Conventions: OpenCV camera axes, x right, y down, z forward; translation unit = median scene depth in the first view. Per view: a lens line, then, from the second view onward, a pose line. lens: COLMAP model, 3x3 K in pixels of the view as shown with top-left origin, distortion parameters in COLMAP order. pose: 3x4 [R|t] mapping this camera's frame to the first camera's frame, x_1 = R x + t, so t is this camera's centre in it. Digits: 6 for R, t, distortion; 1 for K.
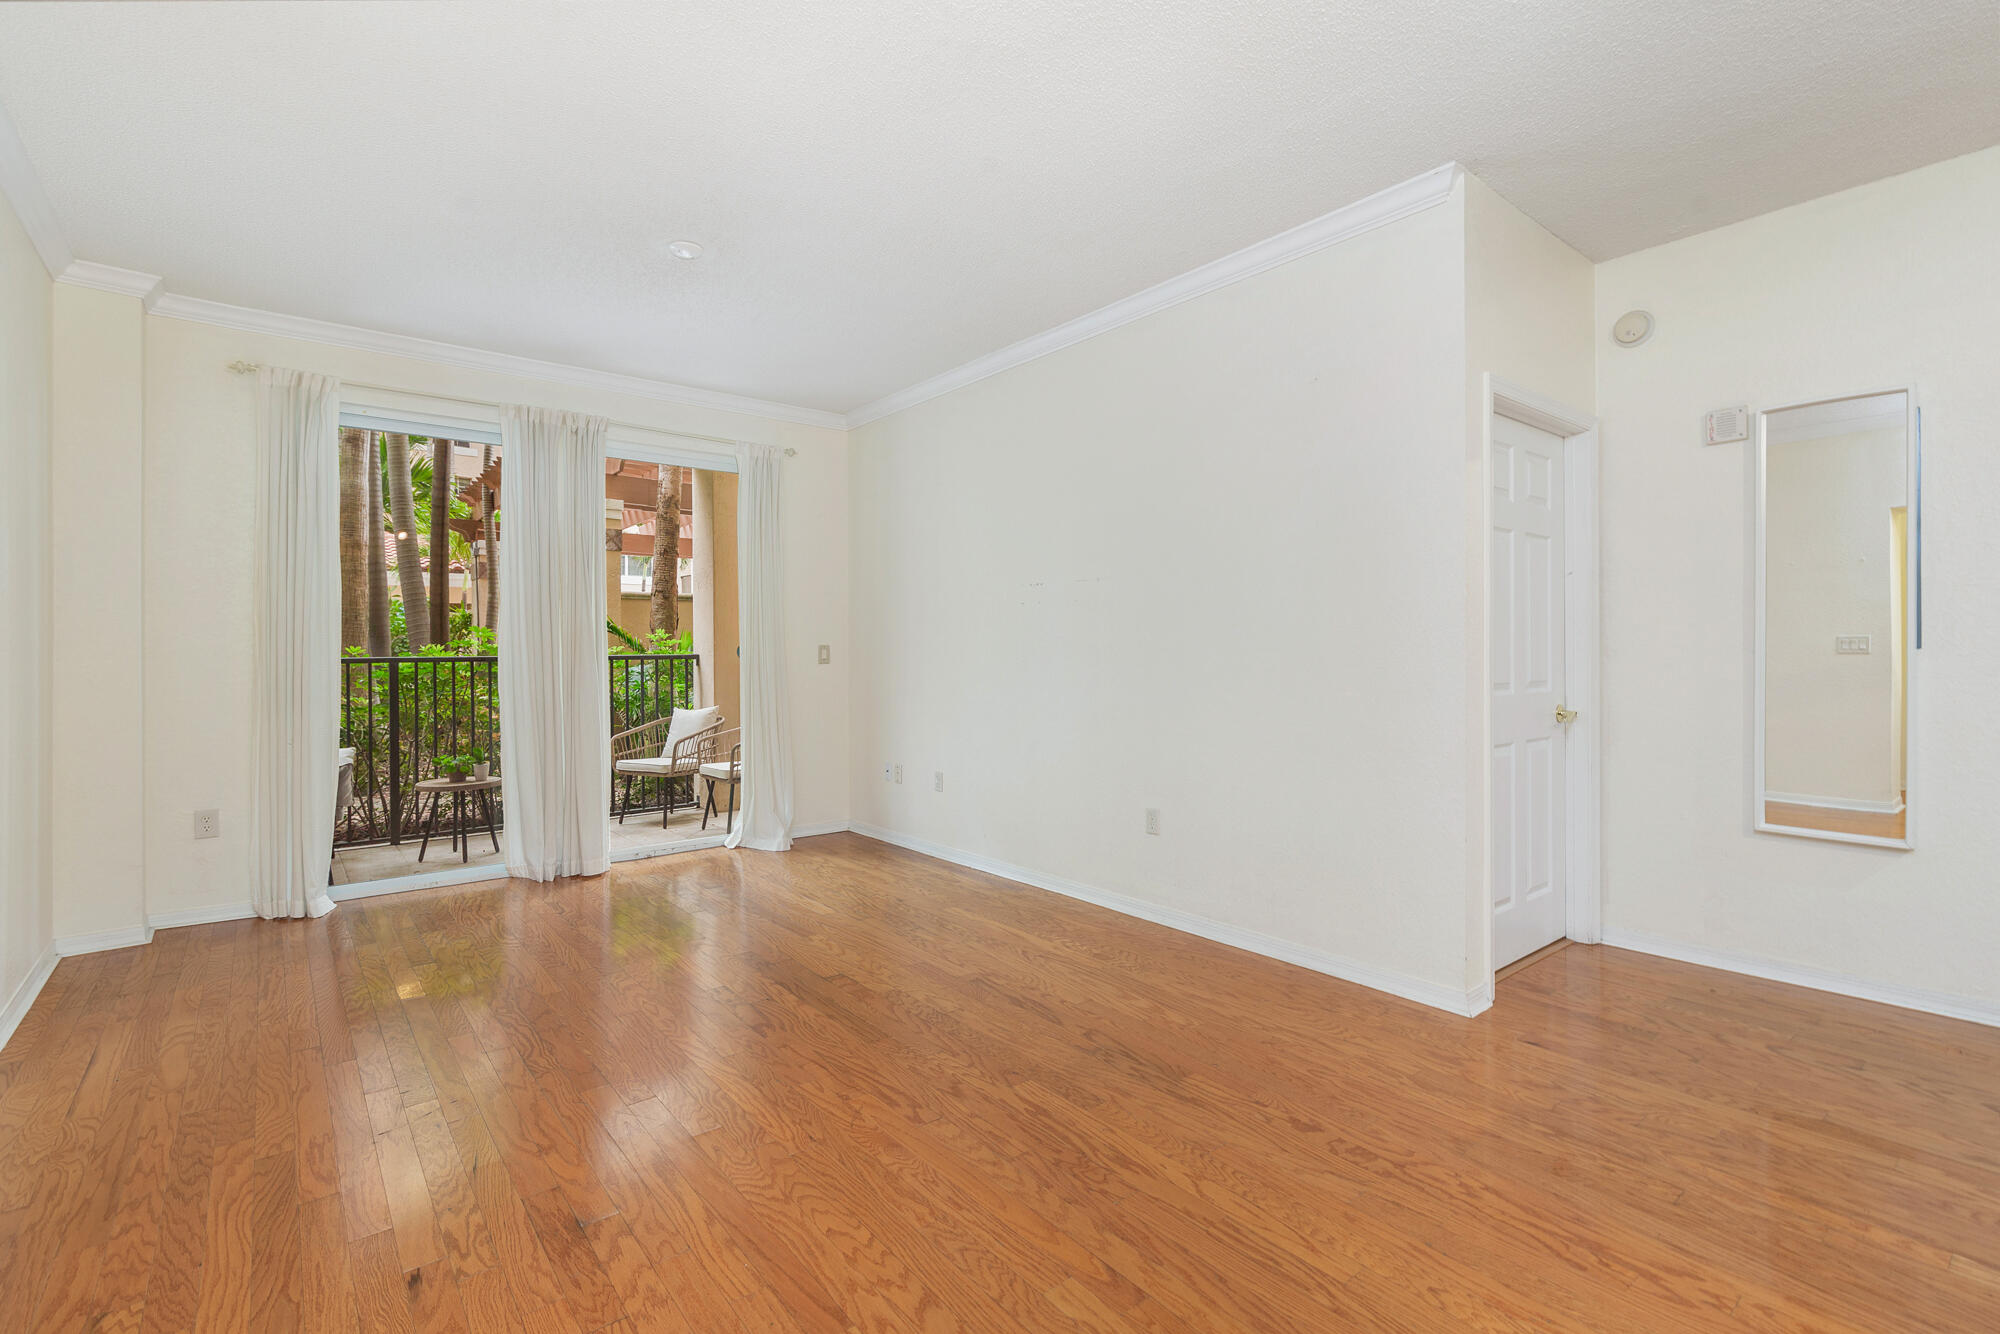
lens RADIAL K [[916.9, 0, 995.0], [0, 916.9, 647.2], [0, 0, 1]] dist [0.000669, -0.000640]
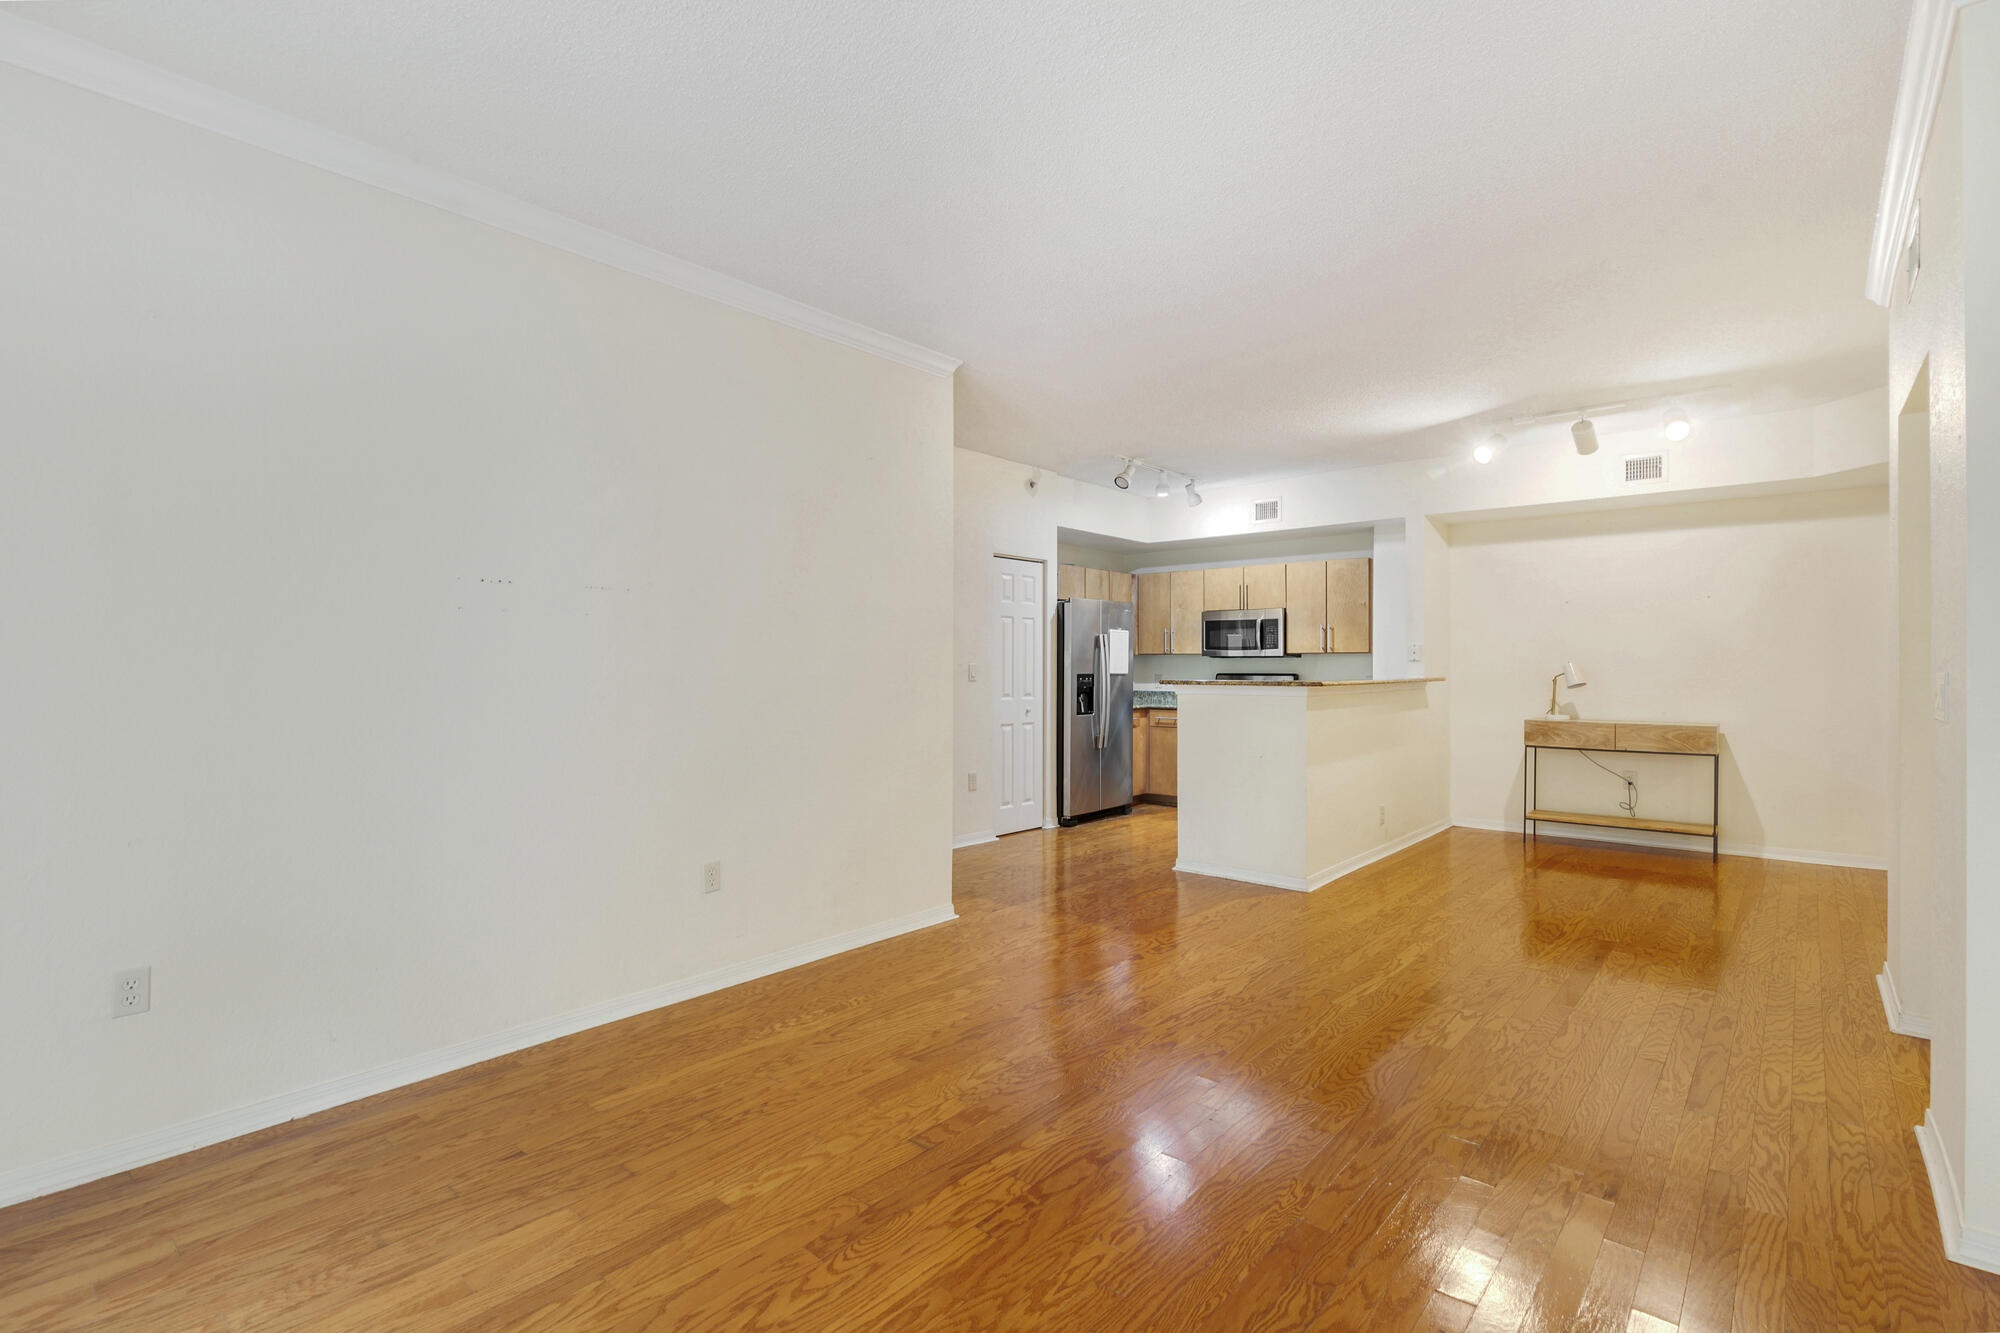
lens RADIAL K [[921.8, 0, 999.8], [0, 921.8, 661.8], [0, 0, 1]] dist [0.001173, -0.000286]
pose [[-0.185618, 0.007242, 0.982595, -0.798266], [-0.003392, 0.999962, -0.008011, -0.011103], [-0.982616, -0.004820, -0.185587, 0.954129]]
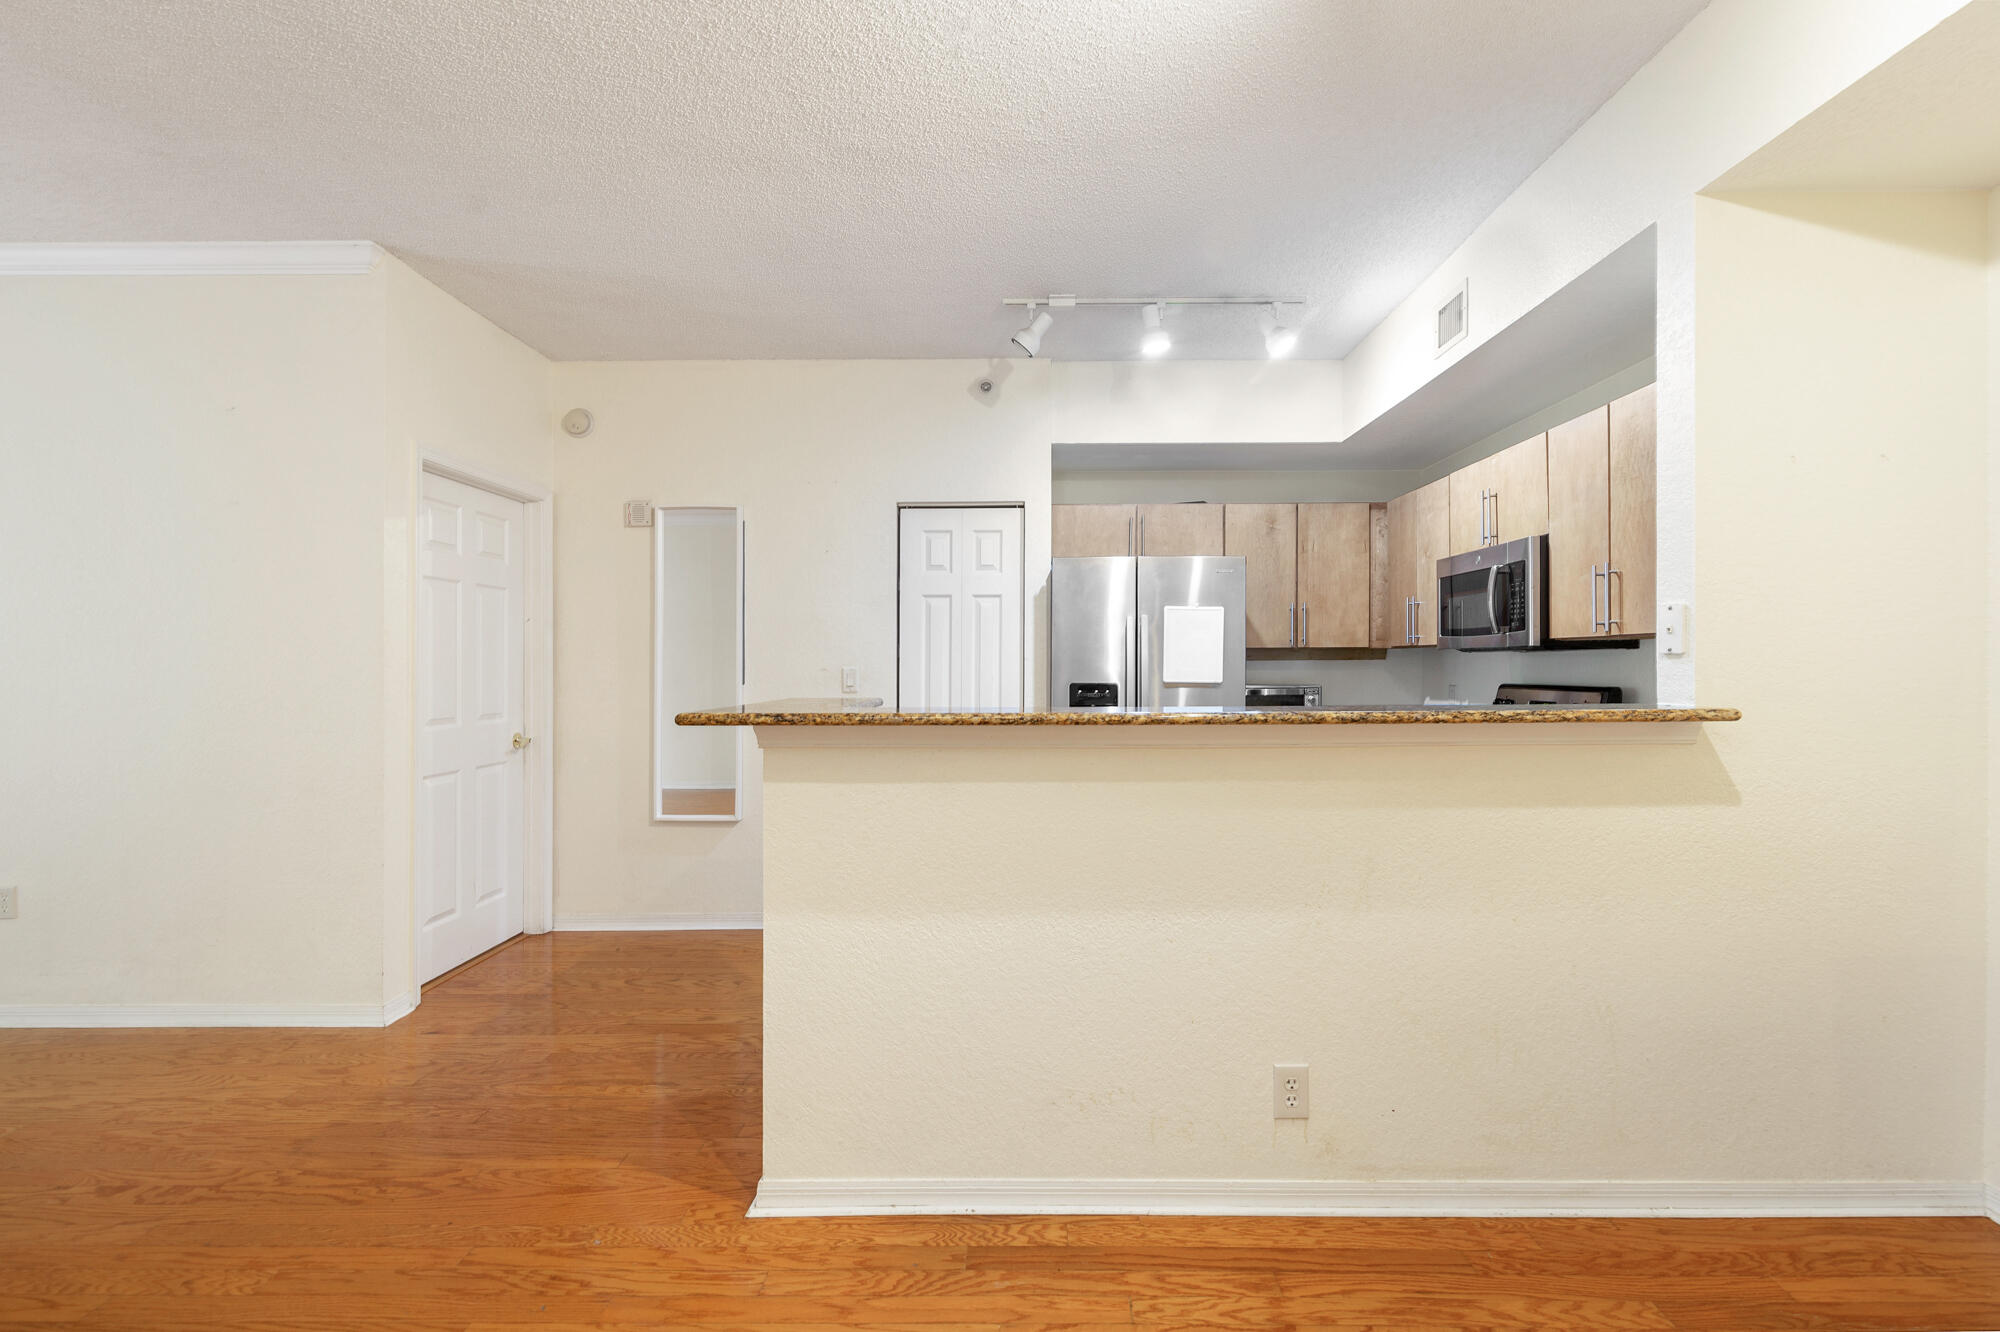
lens RADIAL K [[916.4, 0, 1022.4], [0, 916.4, 664.8], [0, 0, 1]] dist [0.000717, -0.000808]
pose [[0.625455, 0.004157, 0.780249, 0.108782], [-0.002352, 0.999991, -0.003442, -0.020689], [-0.780257, 0.000318, 0.625459, -0.218075]]
